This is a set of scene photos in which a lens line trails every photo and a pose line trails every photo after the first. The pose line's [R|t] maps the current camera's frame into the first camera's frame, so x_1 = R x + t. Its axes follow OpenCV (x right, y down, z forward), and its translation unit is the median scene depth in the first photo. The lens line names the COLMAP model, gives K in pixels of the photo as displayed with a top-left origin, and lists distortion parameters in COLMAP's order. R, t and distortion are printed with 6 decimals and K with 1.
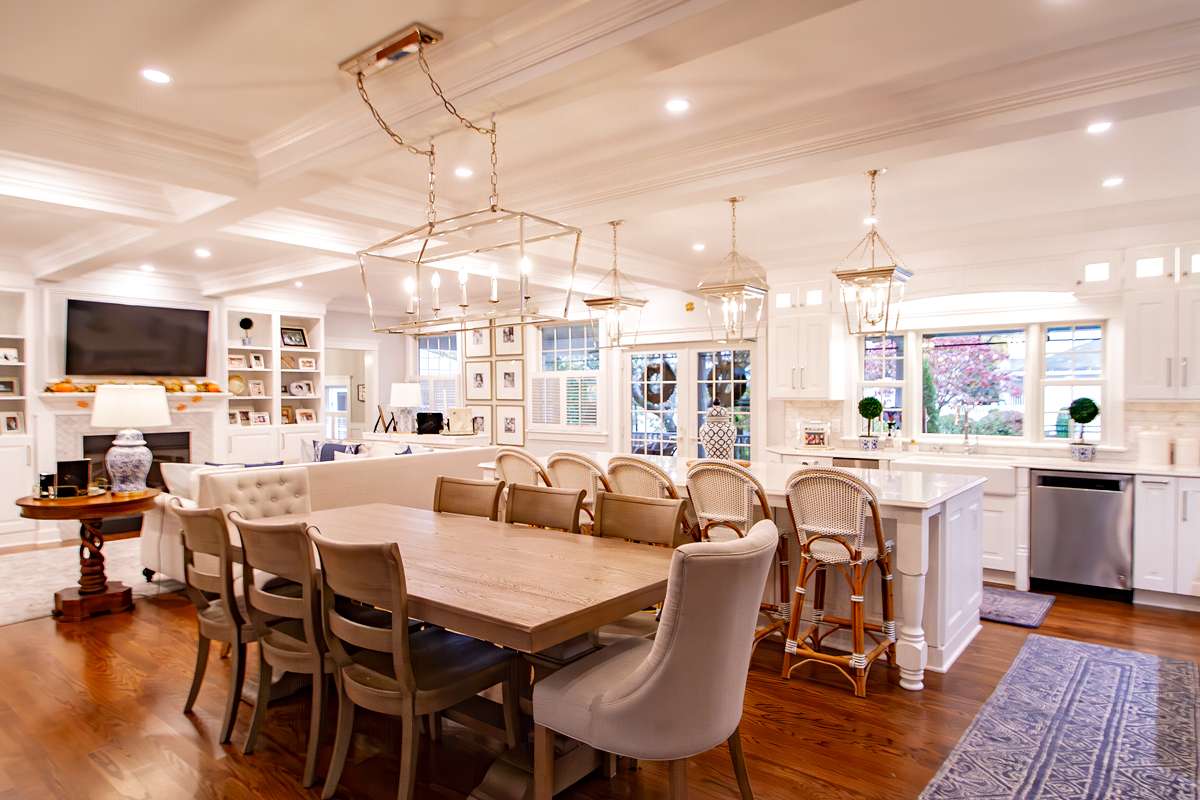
lens RADIAL K [[714.5, 0, 600.0], [0, 714.5, 400.0], [0, 0, 1]] dist [0.006995, -0.021565]
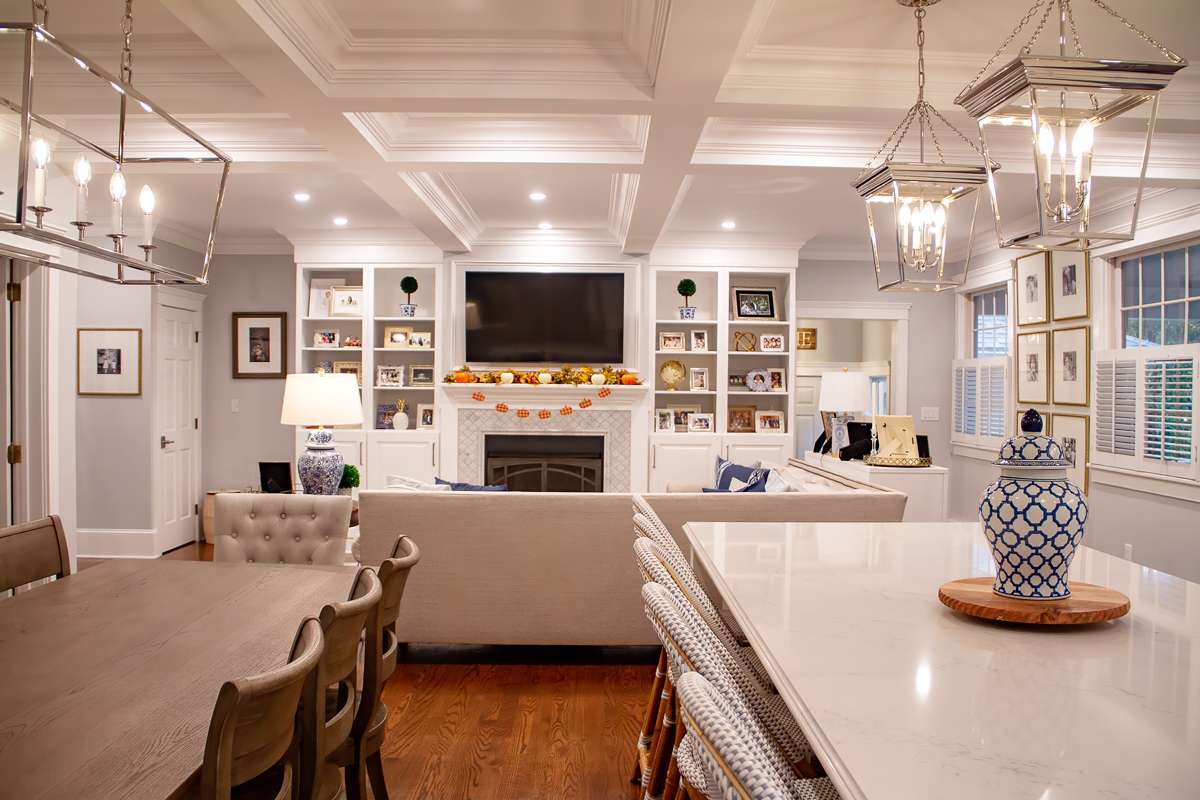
lens RADIAL K [[1012.8, 0, 600.0], [0, 1012.8, 400.0], [0, 0, 1]] dist [-0.116562, 0.007774]
pose [[0.640045, 0.020794, -0.768056, 0.246344], [-0.019798, 0.999748, 0.010569, -0.005047], [0.768082, 0.008442, 0.640296, 0.323594]]
